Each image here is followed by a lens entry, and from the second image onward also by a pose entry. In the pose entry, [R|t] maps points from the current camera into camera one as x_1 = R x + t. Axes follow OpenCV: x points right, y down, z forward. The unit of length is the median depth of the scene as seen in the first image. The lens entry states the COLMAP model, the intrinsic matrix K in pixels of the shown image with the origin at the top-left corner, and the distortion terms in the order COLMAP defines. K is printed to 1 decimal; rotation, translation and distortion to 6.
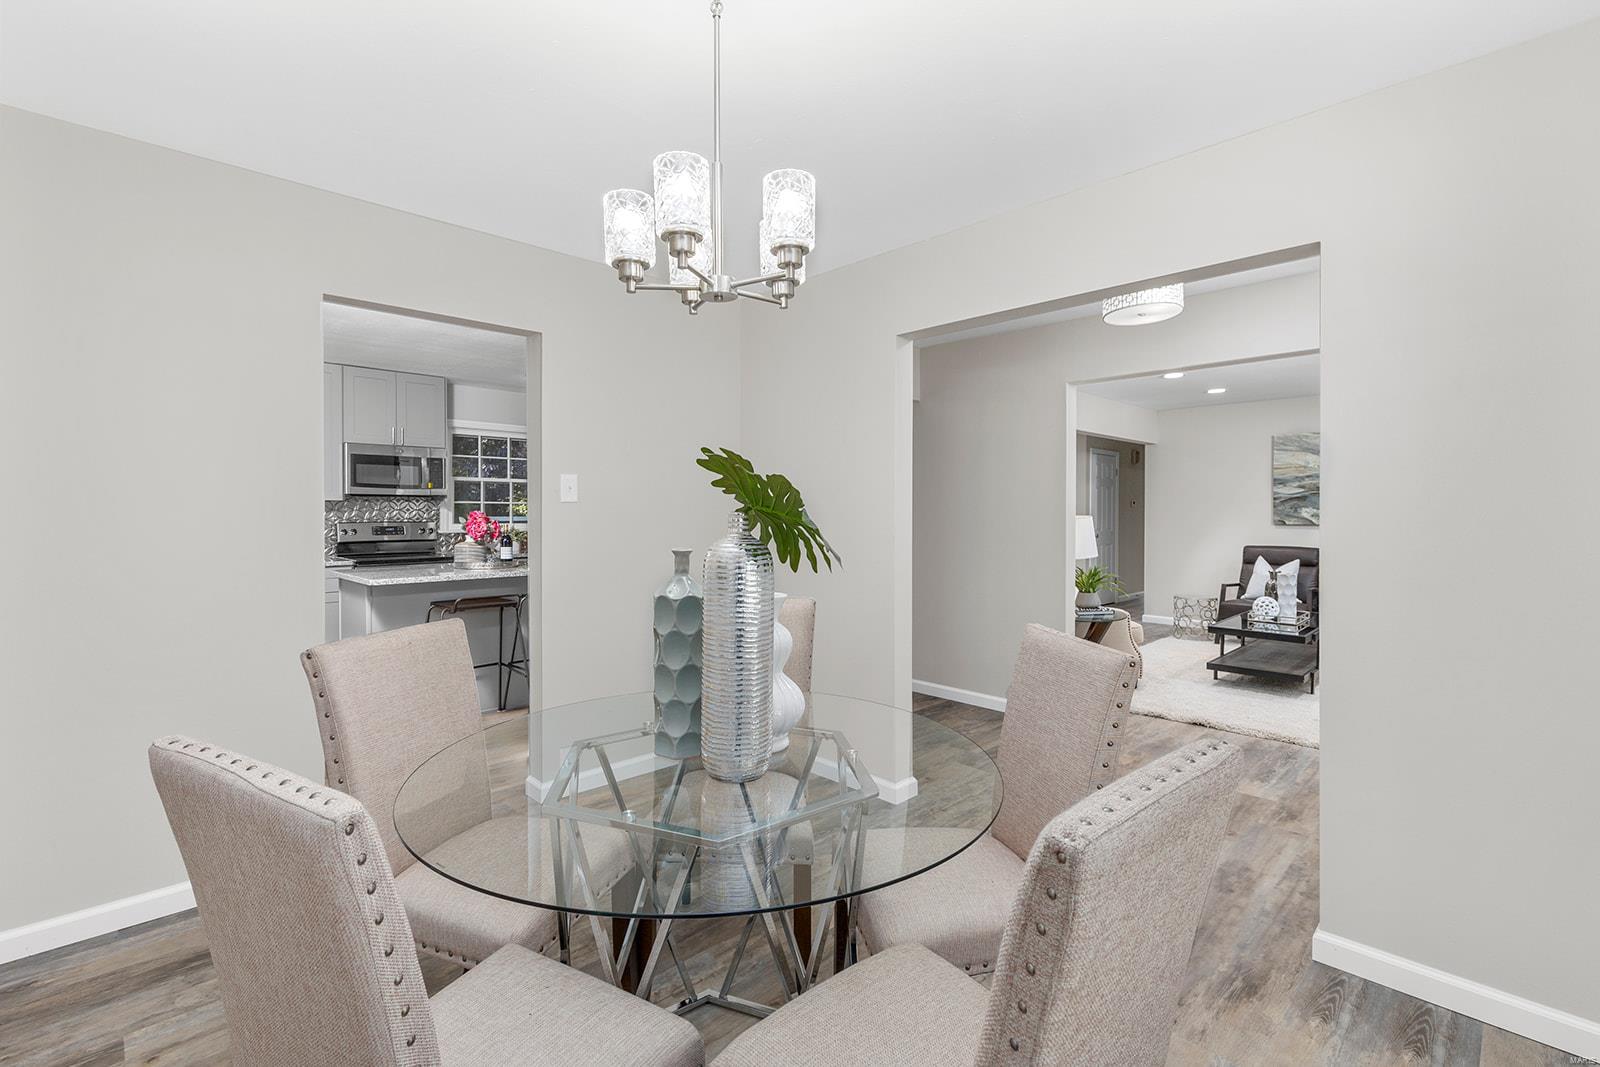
lens RADIAL K [[726.2, 0, 792.4], [0, 726.2, 516.7], [0, 0, 1]] dist [0.004440, -0.000138]
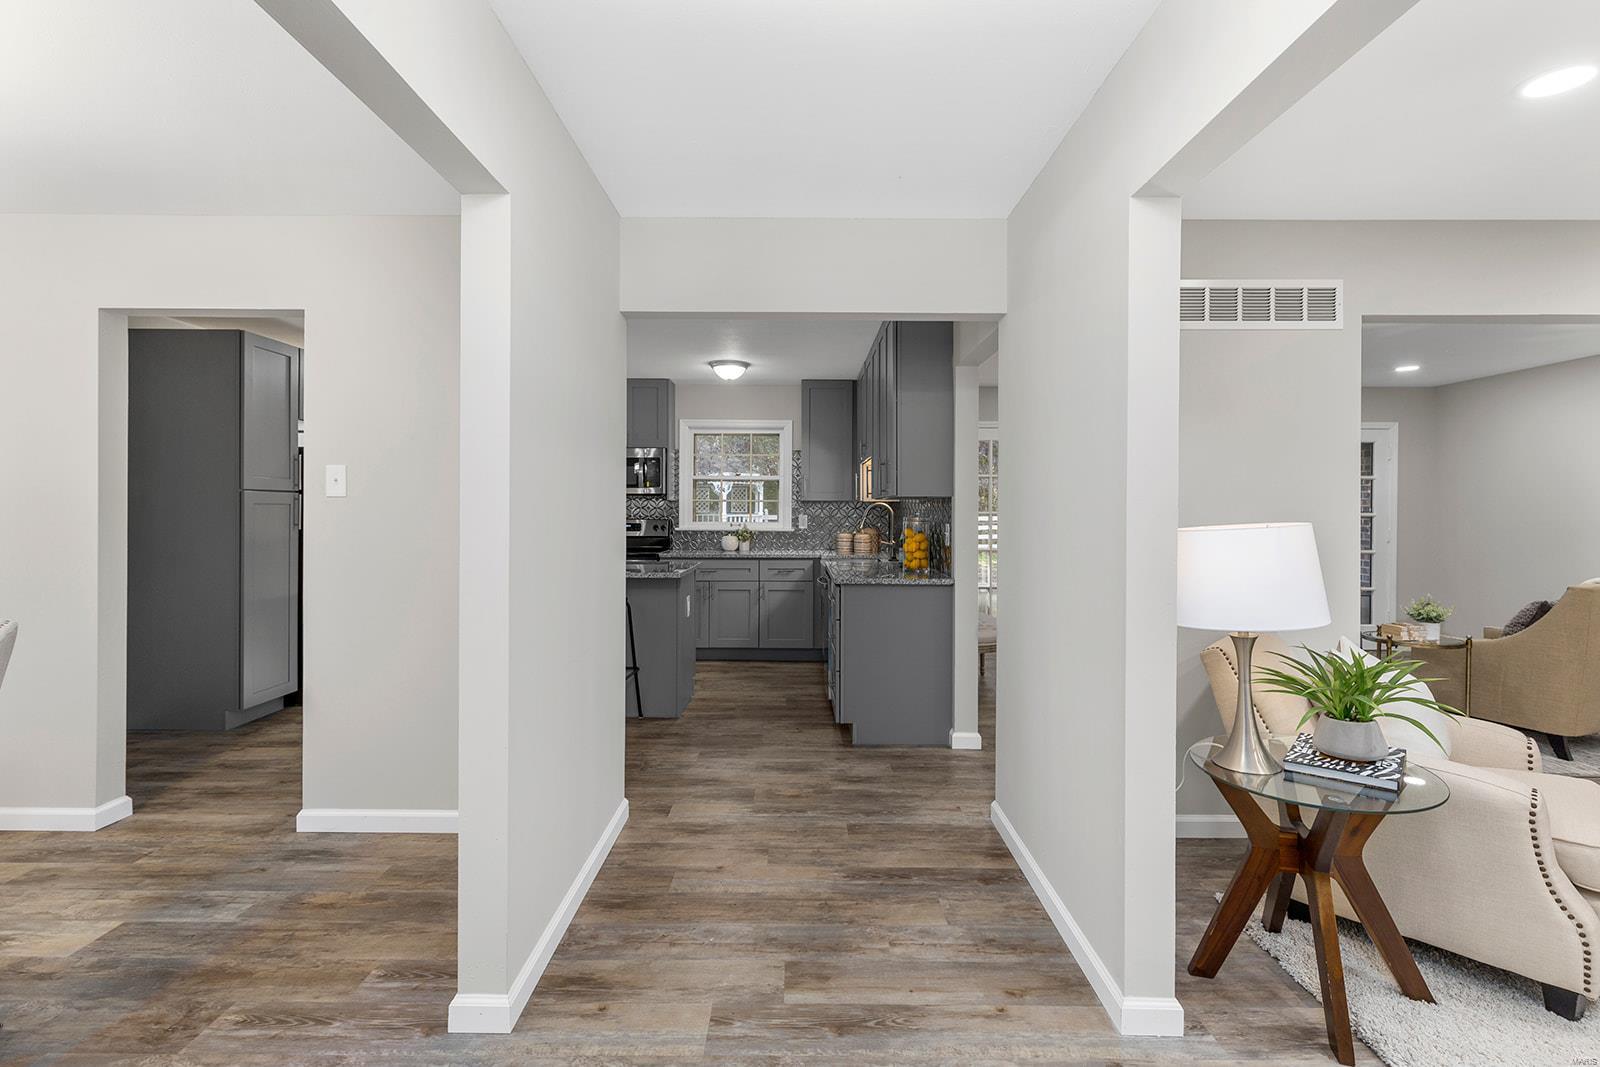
lens RADIAL K [[726.2, 0, 792.4], [0, 726.2, 516.7], [0, 0, 1]] dist [0.004440, -0.000138]
pose [[0.713467, 0.008502, -0.700637, 0.372019], [-0.008578, 0.999957, 0.003399, -0.001848], [0.700636, 0.003585, 0.713510, 0.406549]]
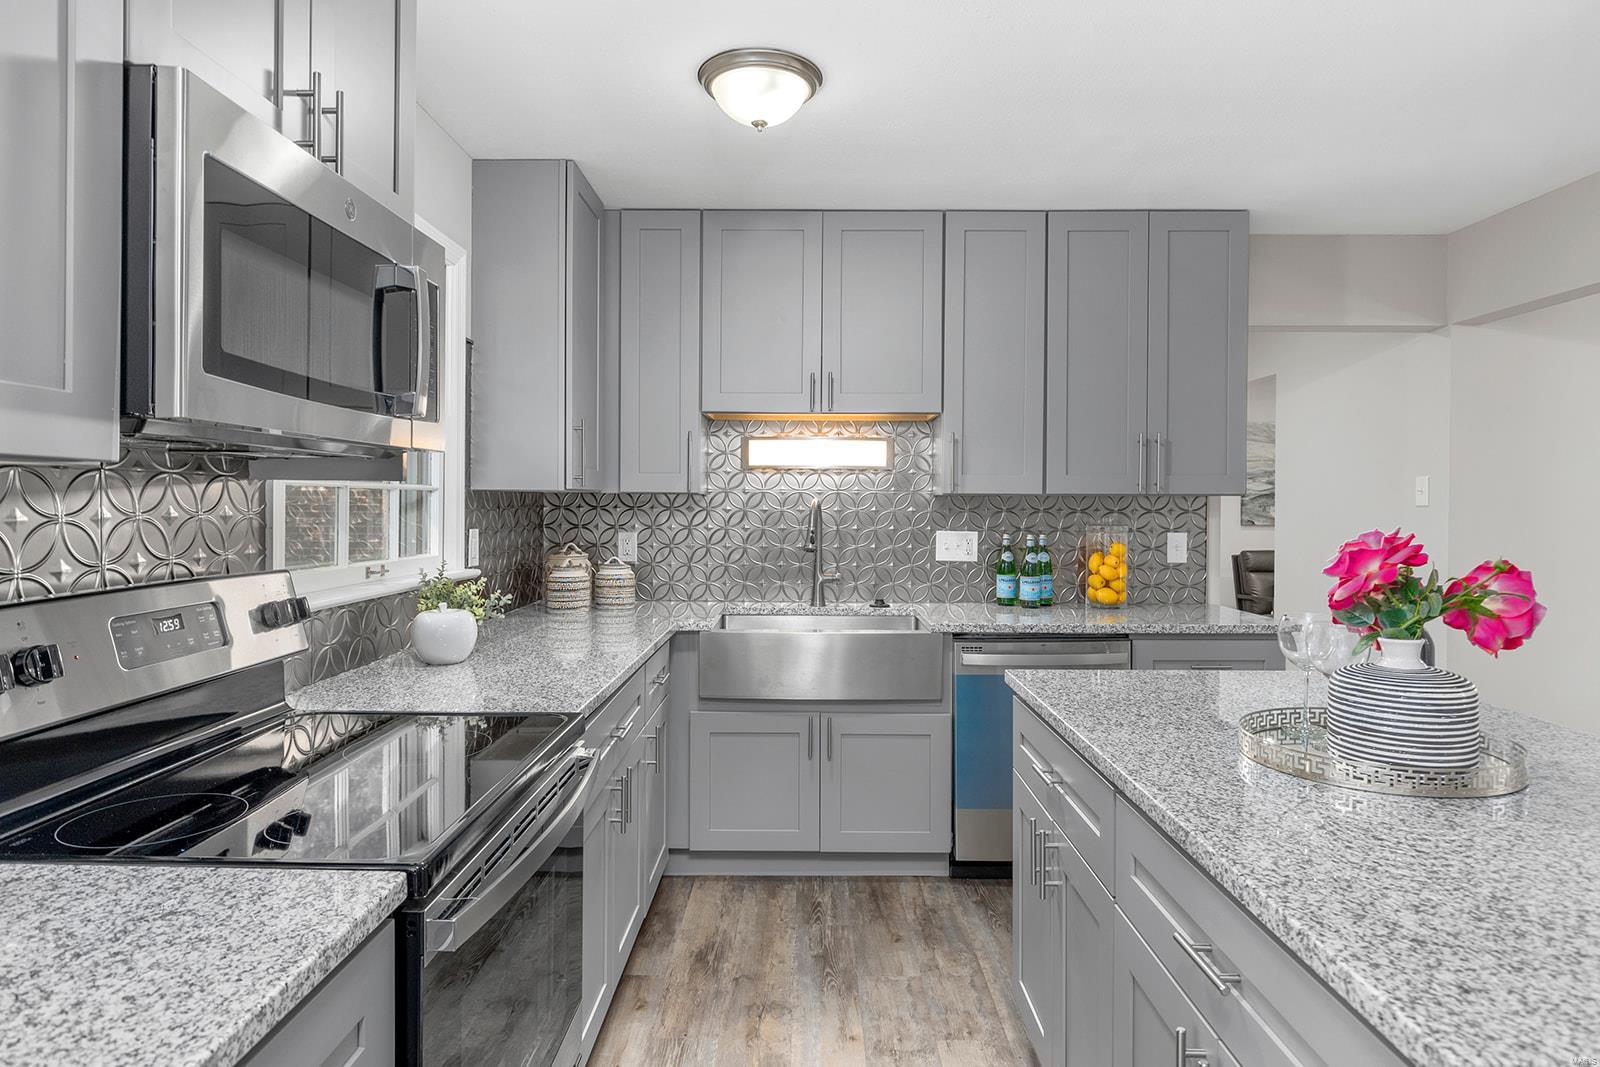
lens RADIAL K [[930.5, 0, 804.1], [0, 930.5, 527.3], [0, 0, 1]] dist [0.000251, 0.000672]
pose [[0.700480, -0.014572, 0.713524, -0.616407], [-0.002725, 0.999730, 0.023092, -0.013652], [-0.713667, -0.018120, 0.700250, 0.727000]]
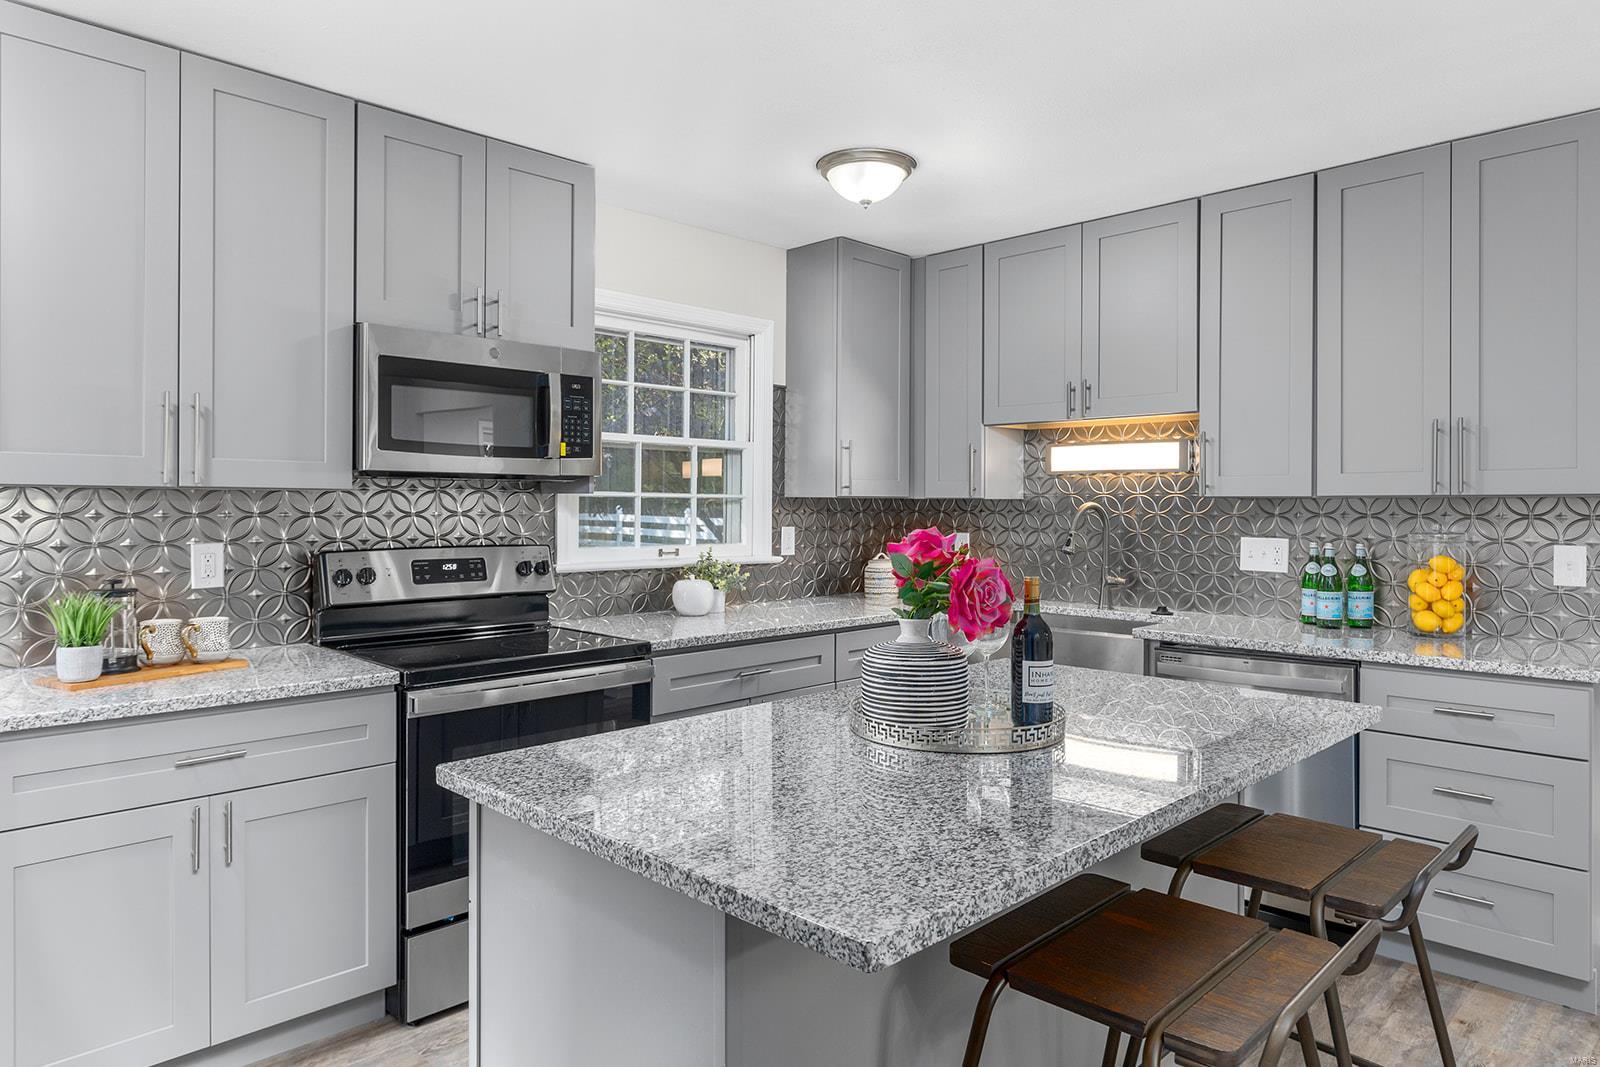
lens RADIAL K [[993.0, 0, 800.0], [0, 993.0, 533.5], [0, 0, 1]] dist [-0.059698, 0.000365]
pose [[0.999994, 0.003495, 0.000511, -0.378703], [-0.003506, 0.999723, 0.023273, -0.012506], [-0.000430, -0.023275, 0.999729, 0.498277]]
